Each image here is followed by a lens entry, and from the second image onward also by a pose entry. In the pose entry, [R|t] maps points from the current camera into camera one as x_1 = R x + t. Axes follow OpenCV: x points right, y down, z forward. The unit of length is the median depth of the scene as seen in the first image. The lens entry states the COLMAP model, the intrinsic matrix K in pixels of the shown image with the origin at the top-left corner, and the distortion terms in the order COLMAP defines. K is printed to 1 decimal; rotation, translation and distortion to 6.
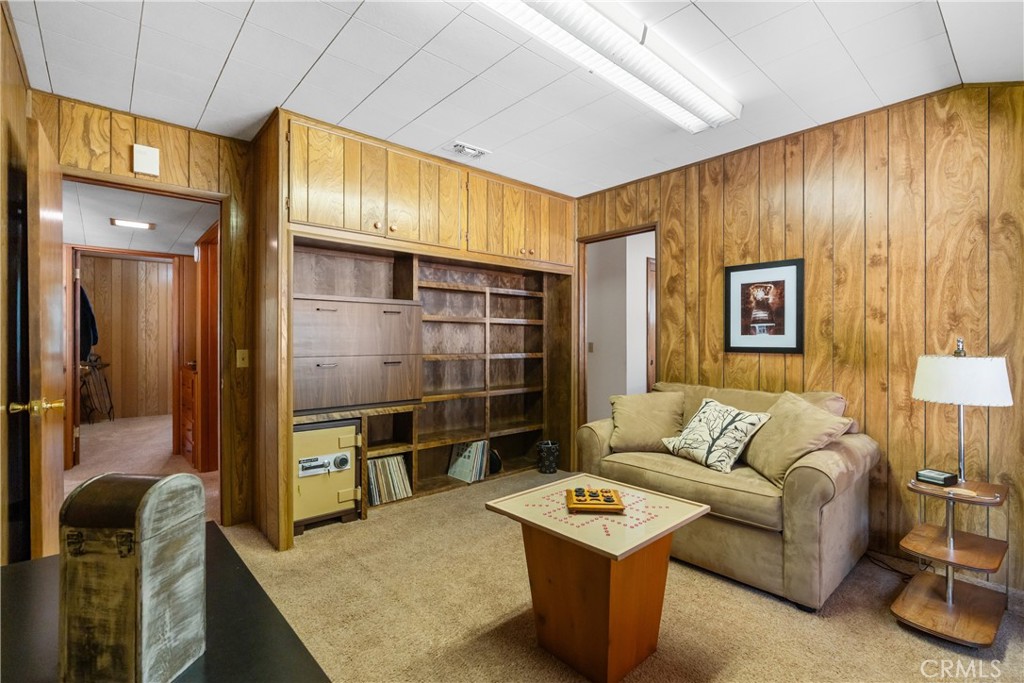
lens RADIAL K [[468.0, 0, 512.0], [0, 468.0, 344.4], [0, 0, 1]] dist [-0.005459, 0.000591]
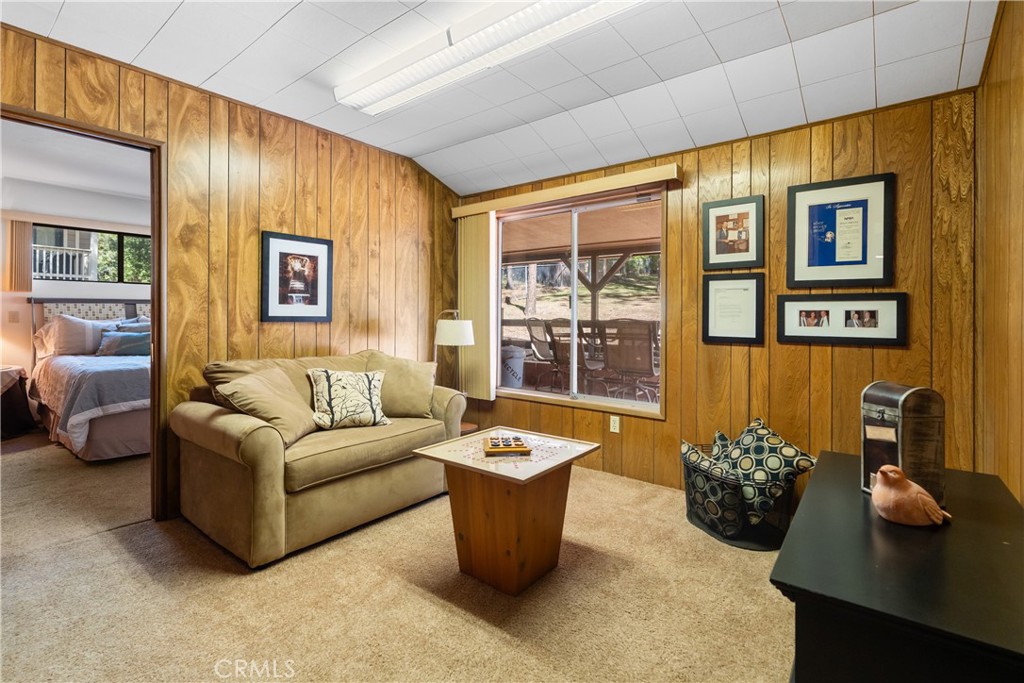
lens RADIAL K [[468.0, 0, 519.9], [0, 468.0, 317.8], [0, 0, 1]] dist [-0.005459, 0.000591]
pose [[-0.174229, -0.003554, 0.984699, -0.568573], [0.004504, 0.999980, 0.004406, 0.006966], [-0.984695, 0.005203, -0.174210, 0.680167]]
